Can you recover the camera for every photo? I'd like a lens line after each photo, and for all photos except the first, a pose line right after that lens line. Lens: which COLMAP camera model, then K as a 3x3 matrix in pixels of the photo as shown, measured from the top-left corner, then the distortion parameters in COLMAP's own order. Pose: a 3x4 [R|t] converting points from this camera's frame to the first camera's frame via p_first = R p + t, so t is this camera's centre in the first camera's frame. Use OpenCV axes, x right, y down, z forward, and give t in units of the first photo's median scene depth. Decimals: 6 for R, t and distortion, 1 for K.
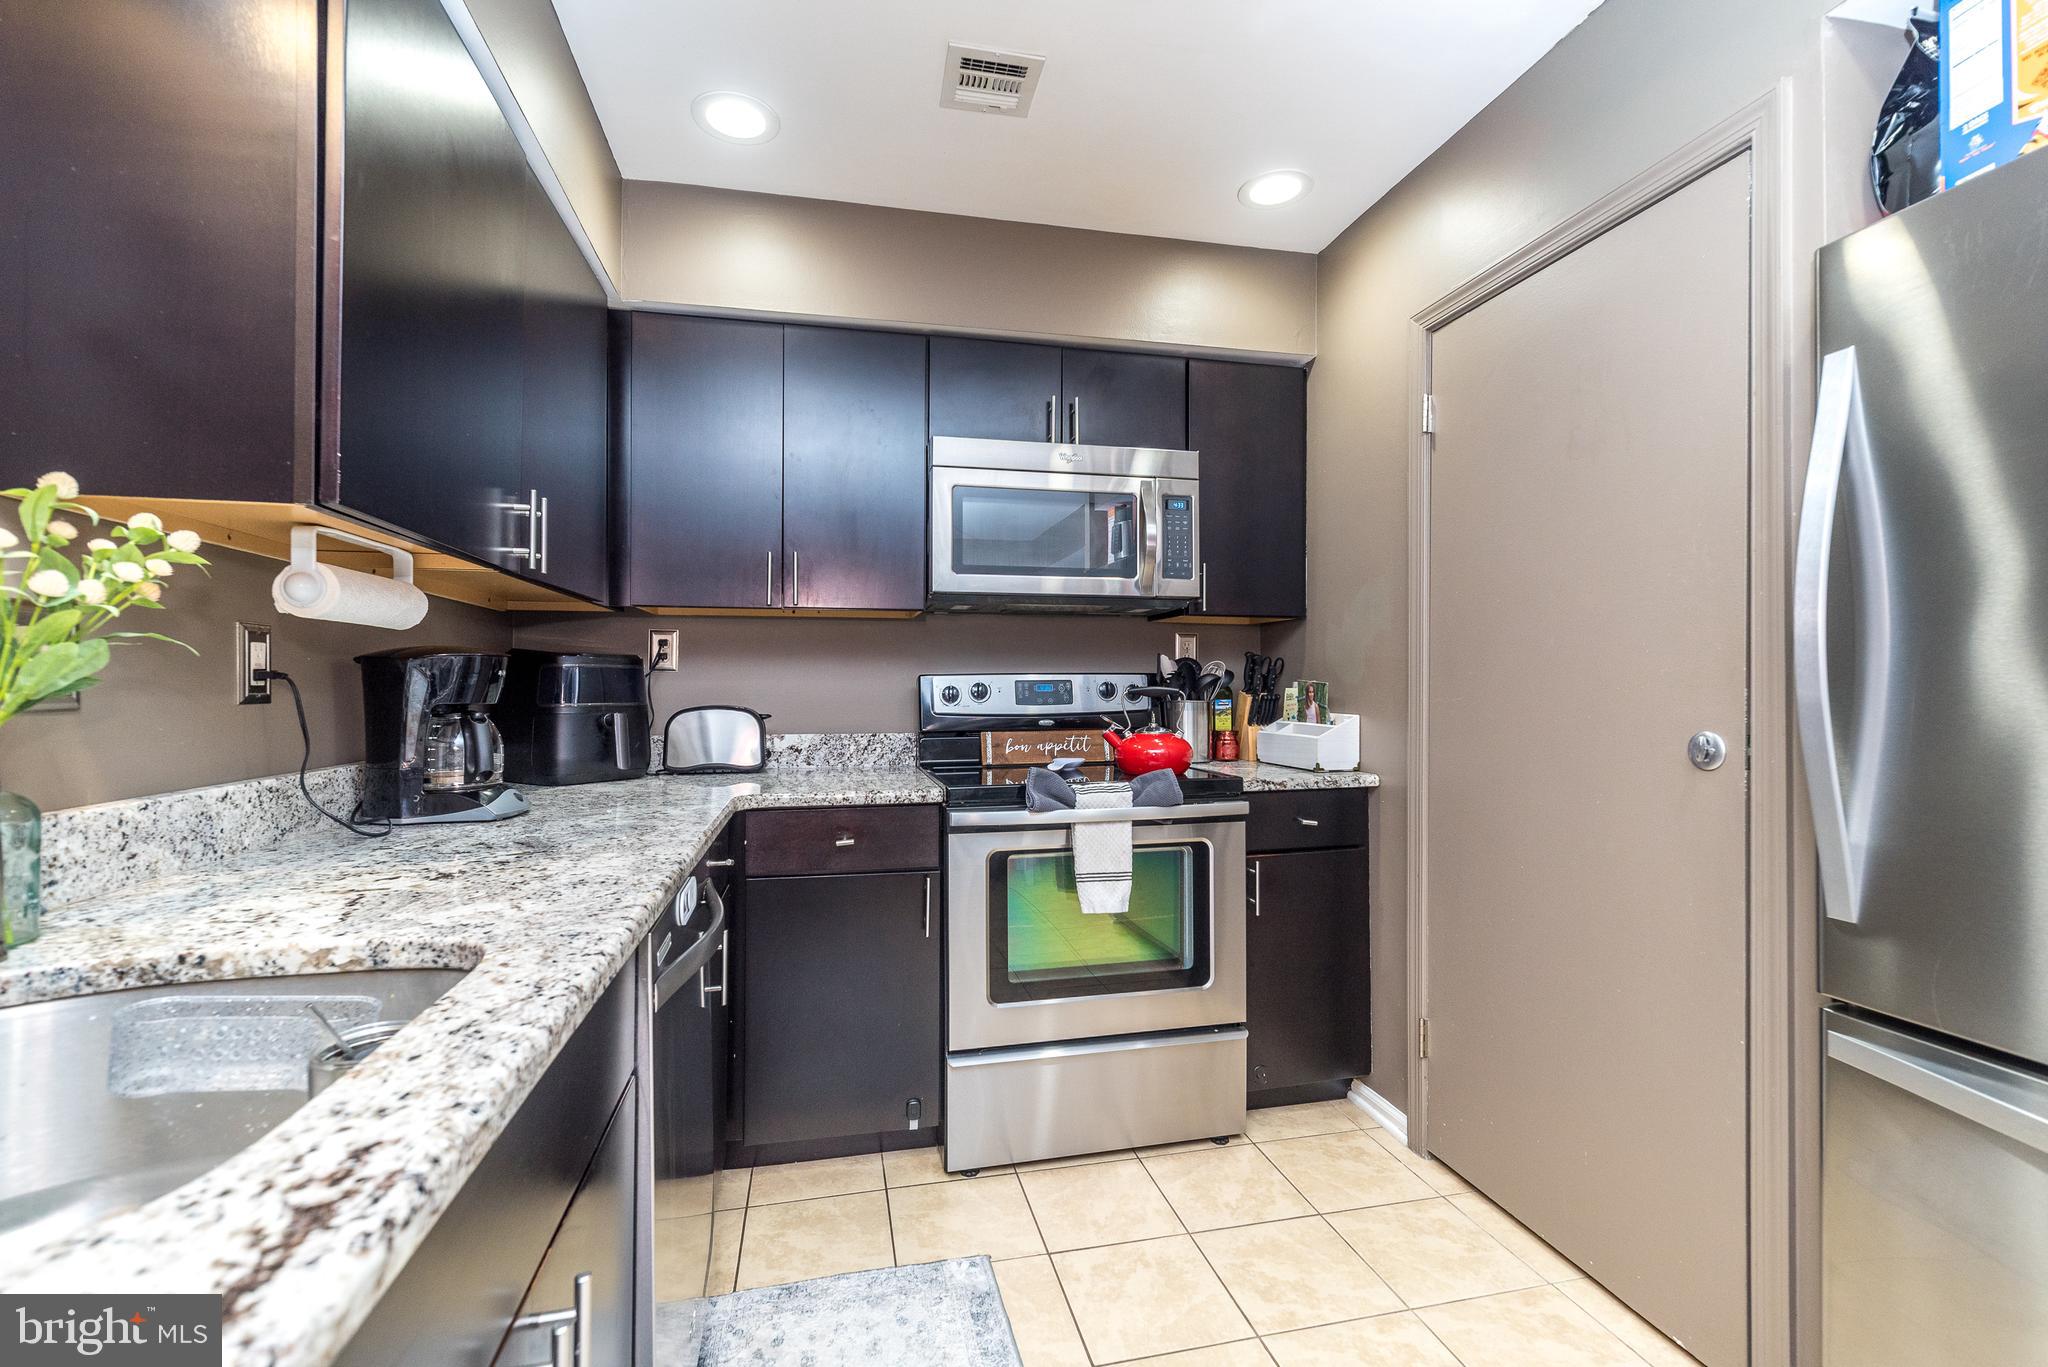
lens RADIAL K [[889.9, 0, 1022.7], [0, 889.9, 690.5], [0, 0, 1]] dist [0.005175, 0.000408]
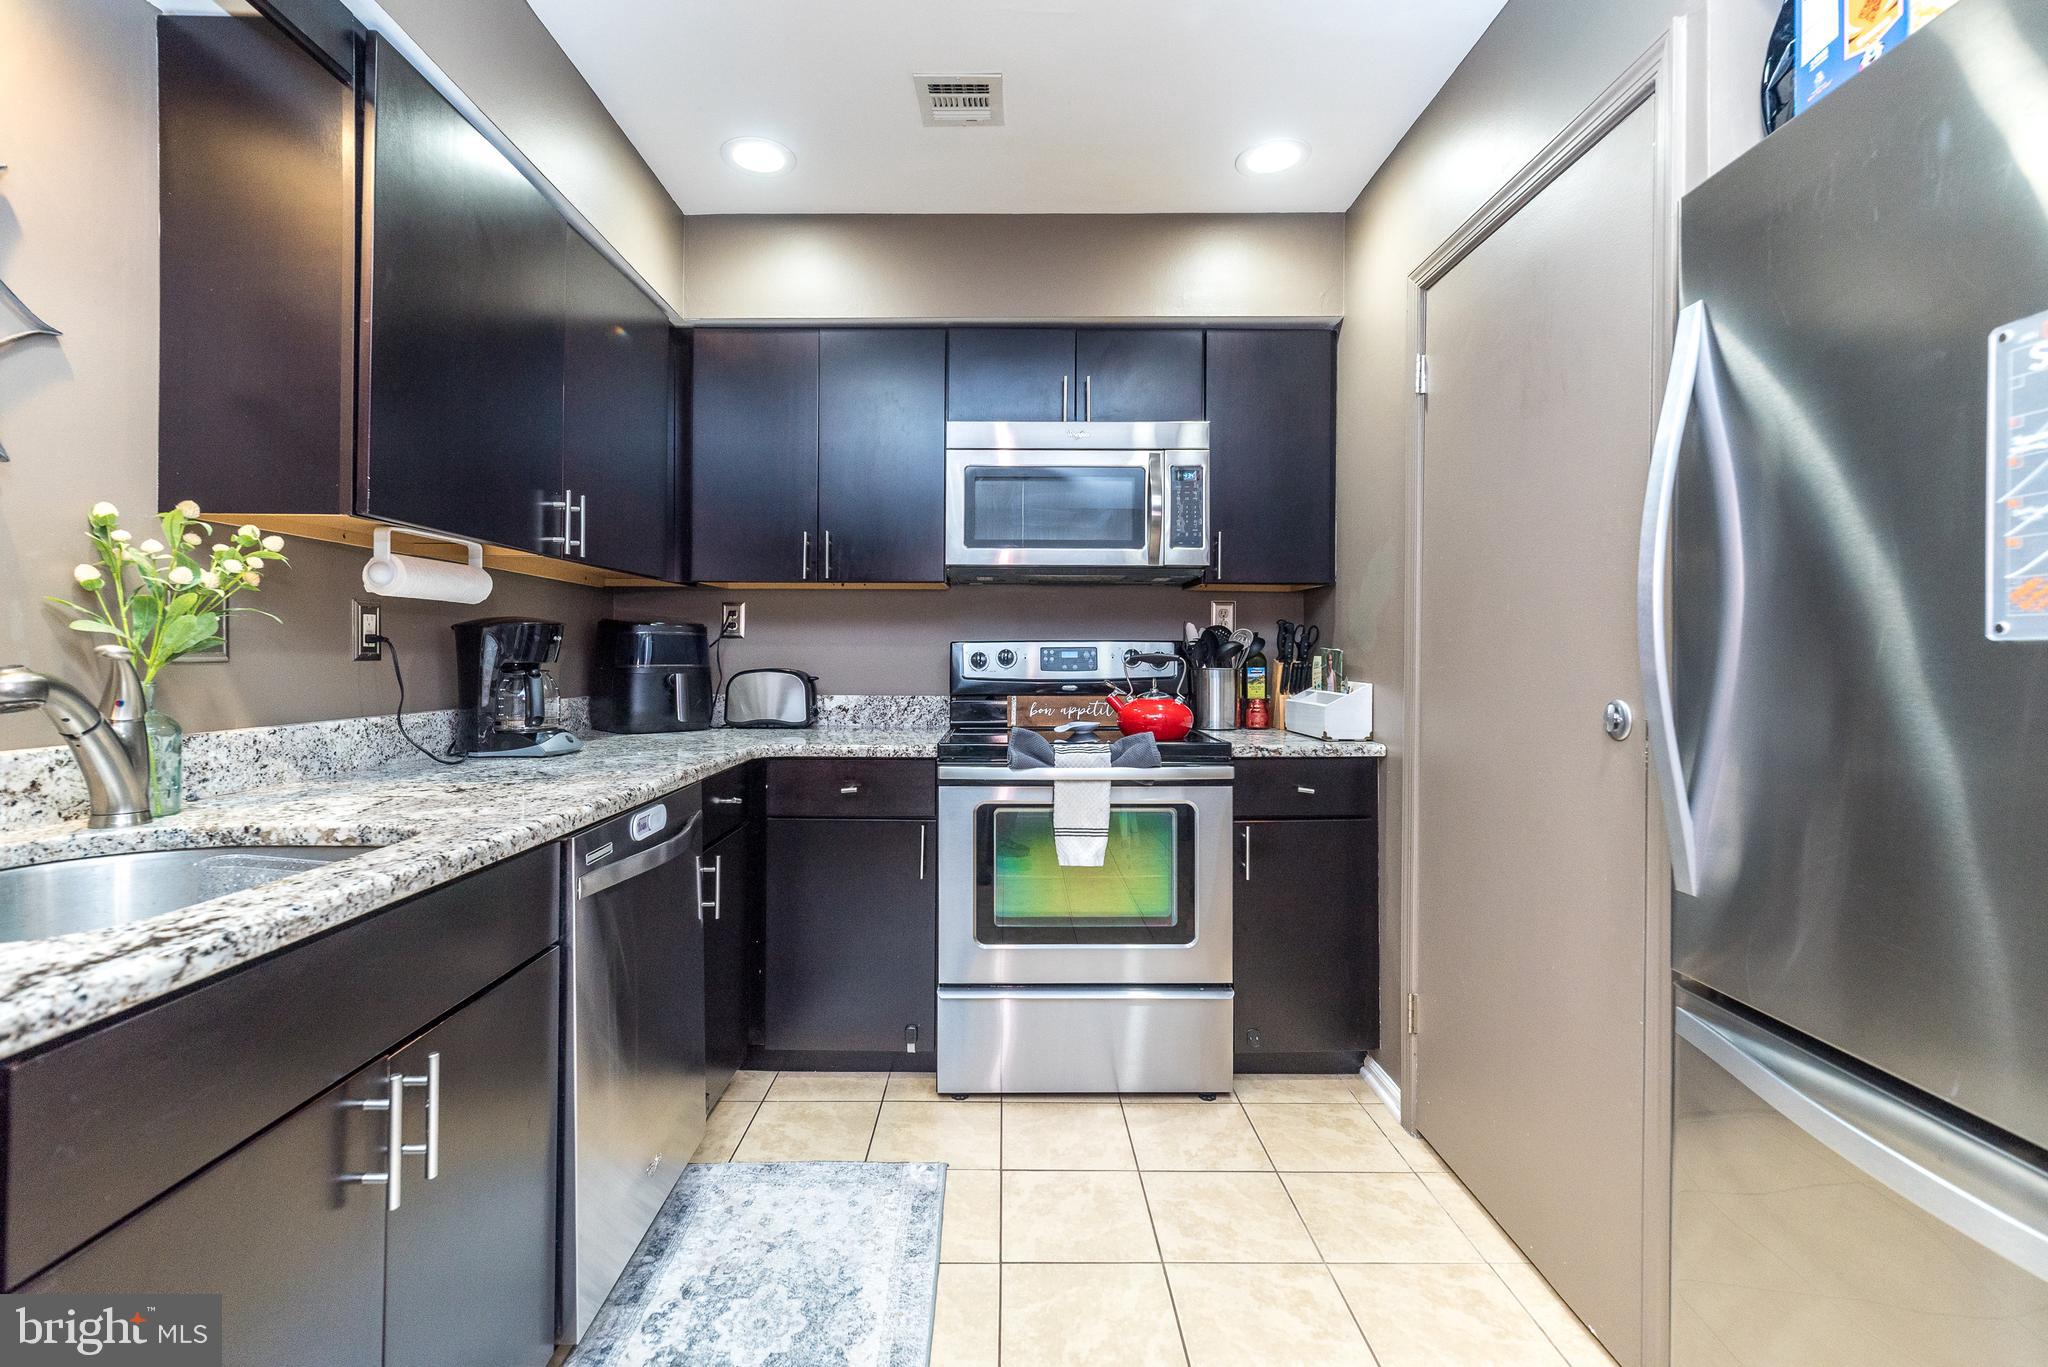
lens RADIAL K [[908.2, 0, 1005.1], [0, 908.2, 665.9], [0, 0, 1]] dist [0.004502, 0.000260]
pose [[0.975367, 0.008106, -0.220439, 0.241817], [-0.006816, 0.999955, 0.006608, 0.004987], [0.220483, -0.004943, 0.975378, -0.074250]]
